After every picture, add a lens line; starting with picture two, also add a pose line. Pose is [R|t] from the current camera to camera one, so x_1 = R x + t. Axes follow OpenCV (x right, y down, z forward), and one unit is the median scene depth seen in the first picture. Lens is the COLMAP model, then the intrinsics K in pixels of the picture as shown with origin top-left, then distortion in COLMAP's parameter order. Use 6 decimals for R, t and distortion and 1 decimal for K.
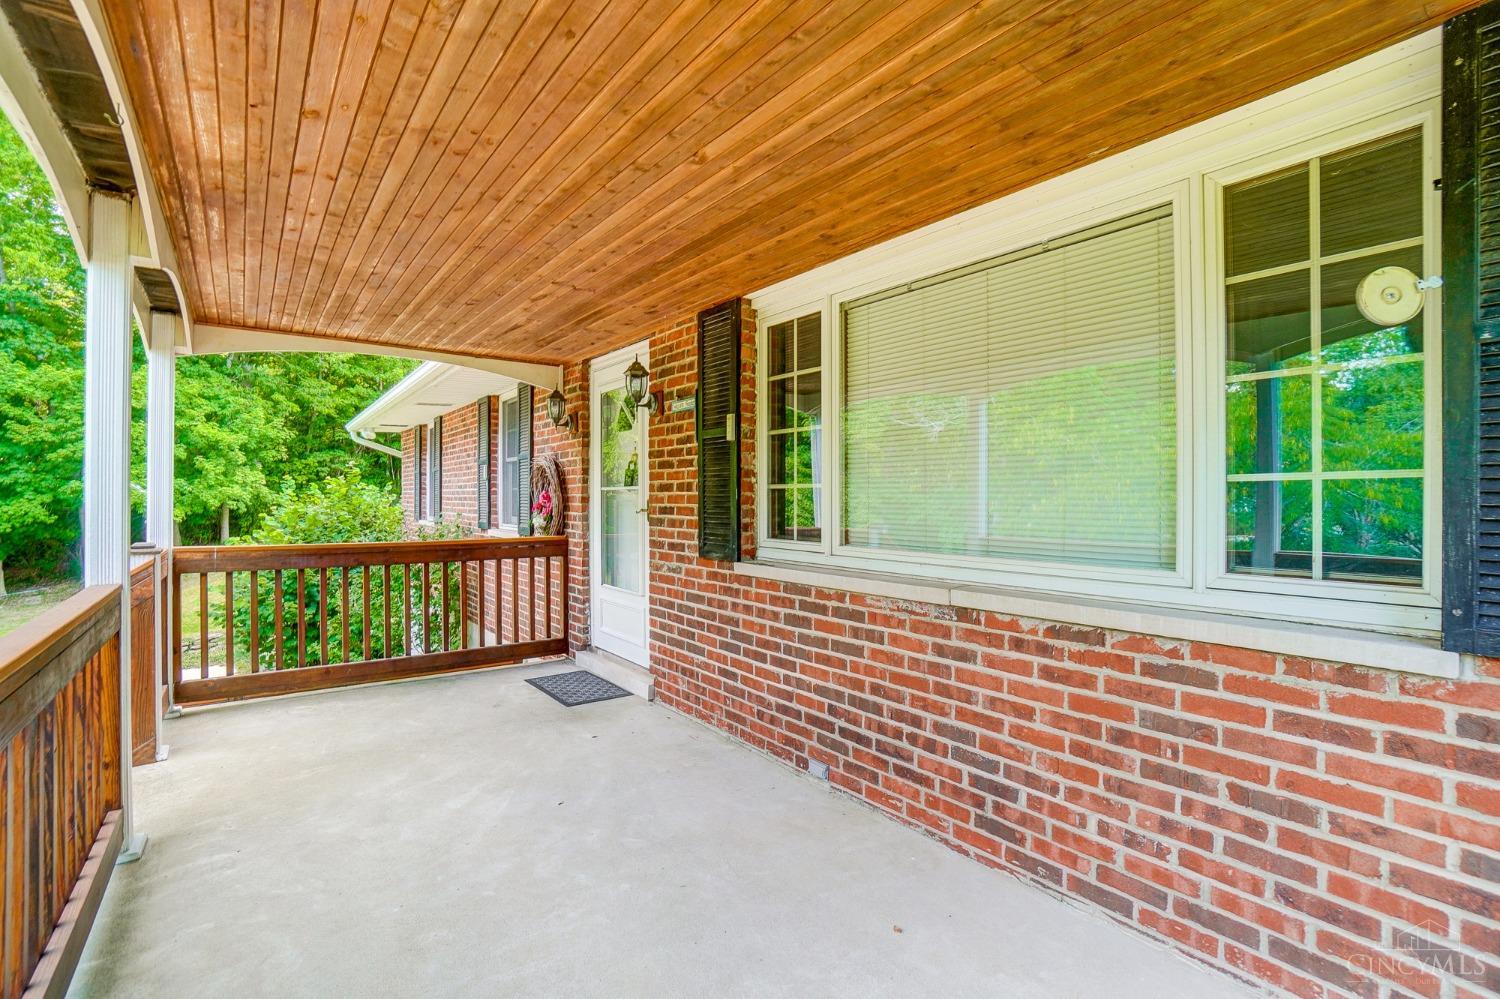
lens RADIAL K [[674.5, 0, 732.4], [0, 674.5, 497.8], [0, 0, 1]] dist [-0.060442, 0.024138]
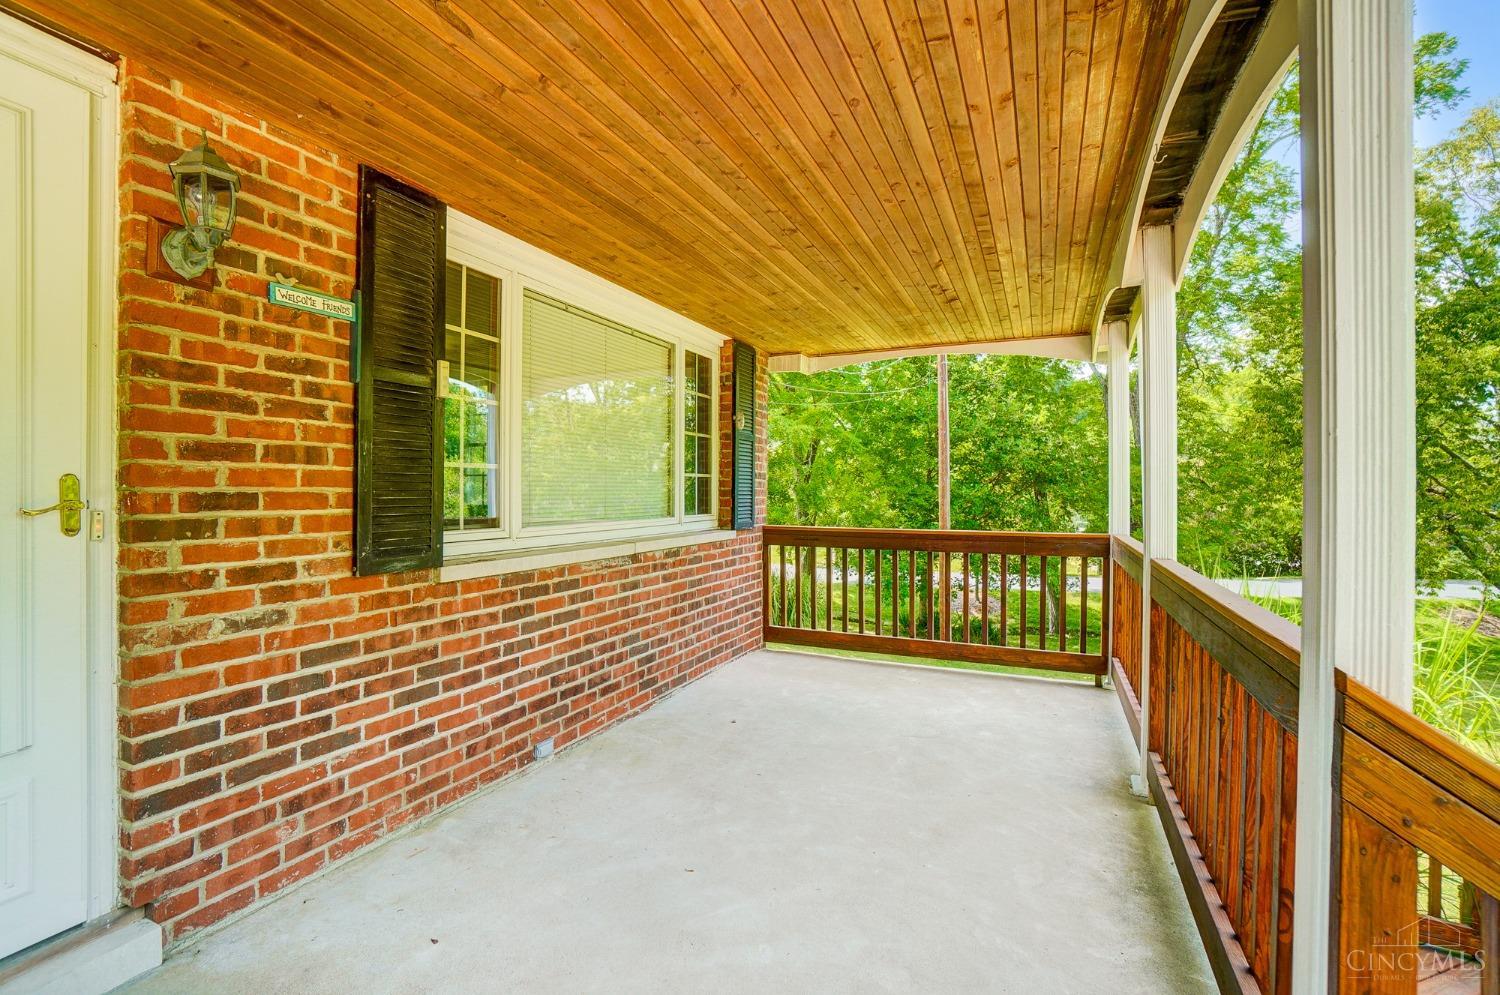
lens RADIAL K [[672.0, 0, 740.5], [0, 672.0, 490.1], [0, 0, 1]] dist [-0.058999, 0.026113]
pose [[-0.477019, -0.006767, 0.878867, -0.844720], [-0.007262, 0.999967, 0.003758, 0.008627], [-0.878863, -0.004590, -0.477052, 1.154458]]
